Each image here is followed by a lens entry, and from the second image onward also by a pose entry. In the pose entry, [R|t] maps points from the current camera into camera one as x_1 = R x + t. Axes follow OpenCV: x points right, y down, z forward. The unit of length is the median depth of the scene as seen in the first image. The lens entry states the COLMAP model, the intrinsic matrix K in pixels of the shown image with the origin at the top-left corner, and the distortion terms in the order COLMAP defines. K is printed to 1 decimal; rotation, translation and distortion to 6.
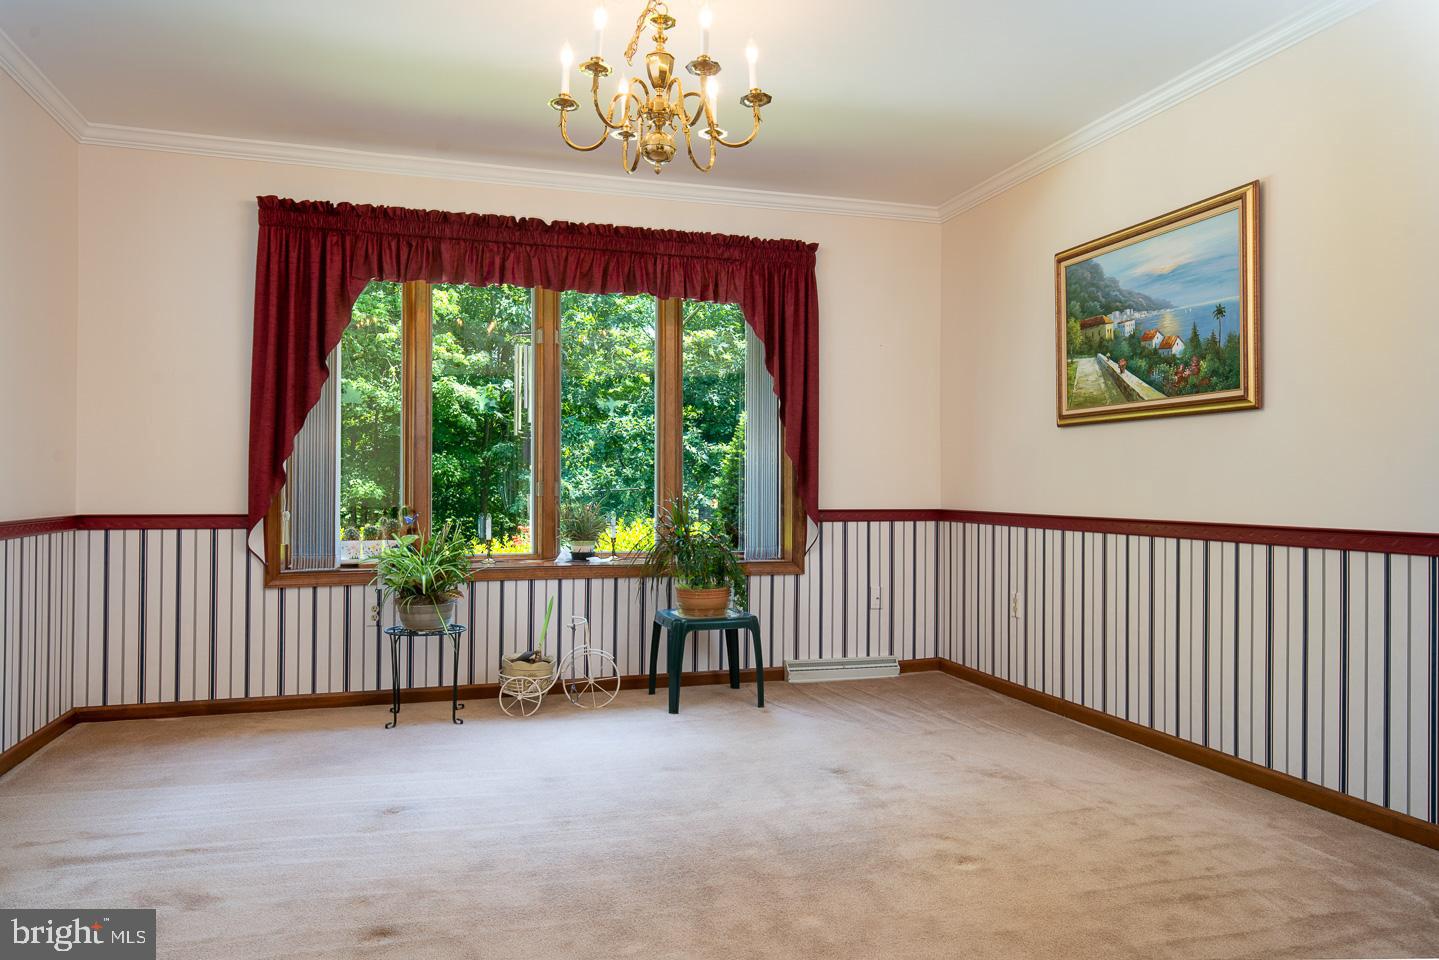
lens RADIAL K [[950.8, 0, 719.5], [0, 950.8, 480.0], [0, 0, 1]] dist [0.002072, -0.001470]
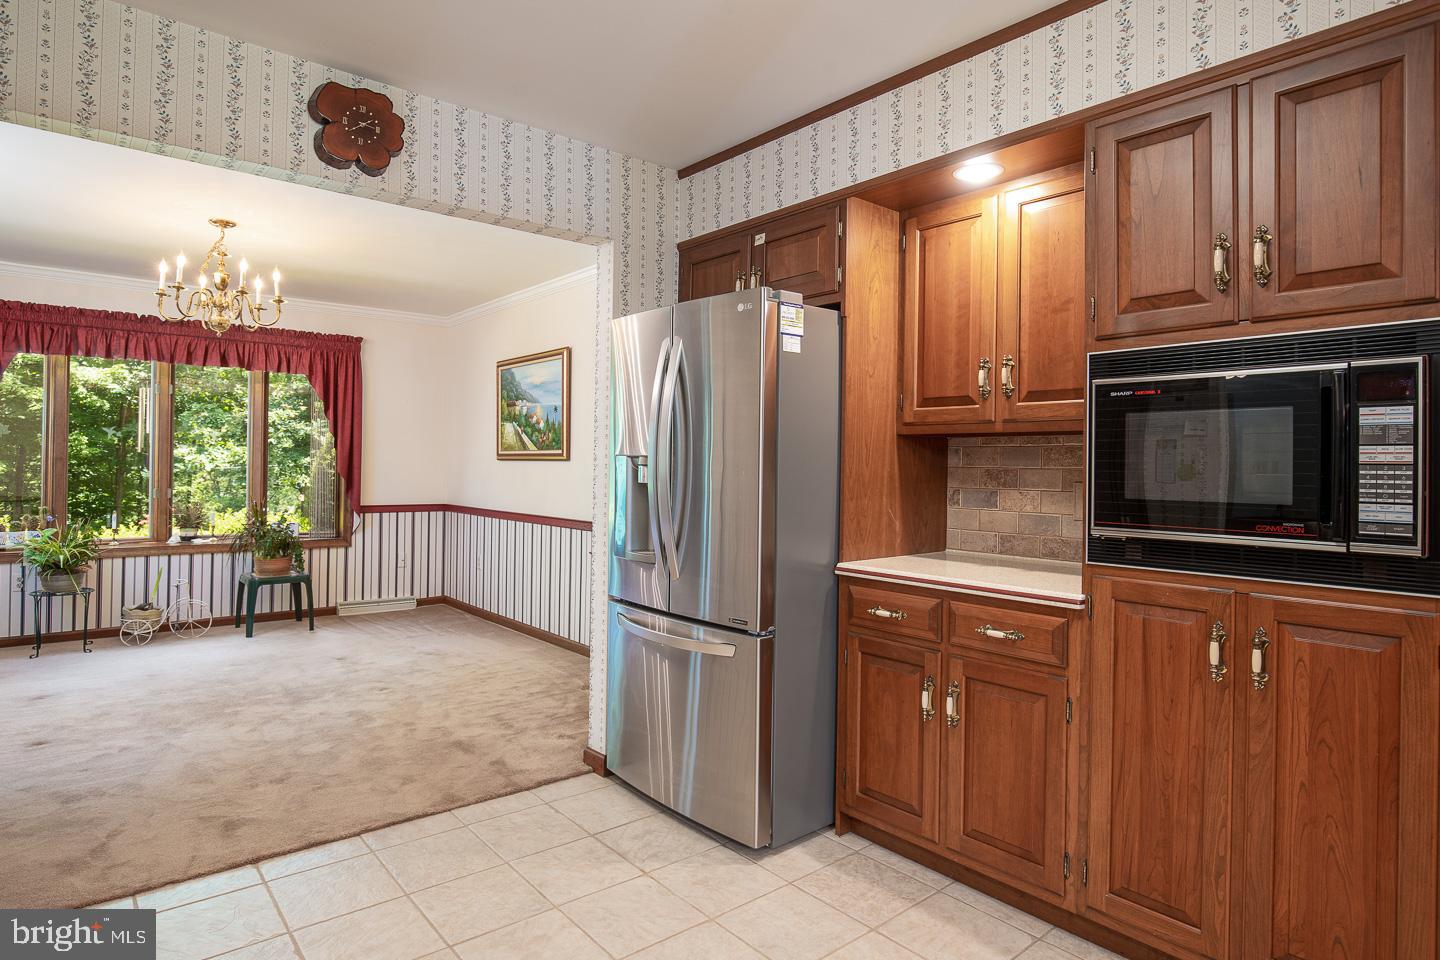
lens RADIAL K [[842.4, 0, 715.7], [0, 842.4, 454.4], [0, 0, 1]] dist [-0.007907, -0.000802]
pose [[0.931642, 0.012012, 0.363178, 0.159875], [-0.013372, 0.999910, 0.001230, -0.070766], [-0.363130, -0.006002, 0.931719, -0.572888]]
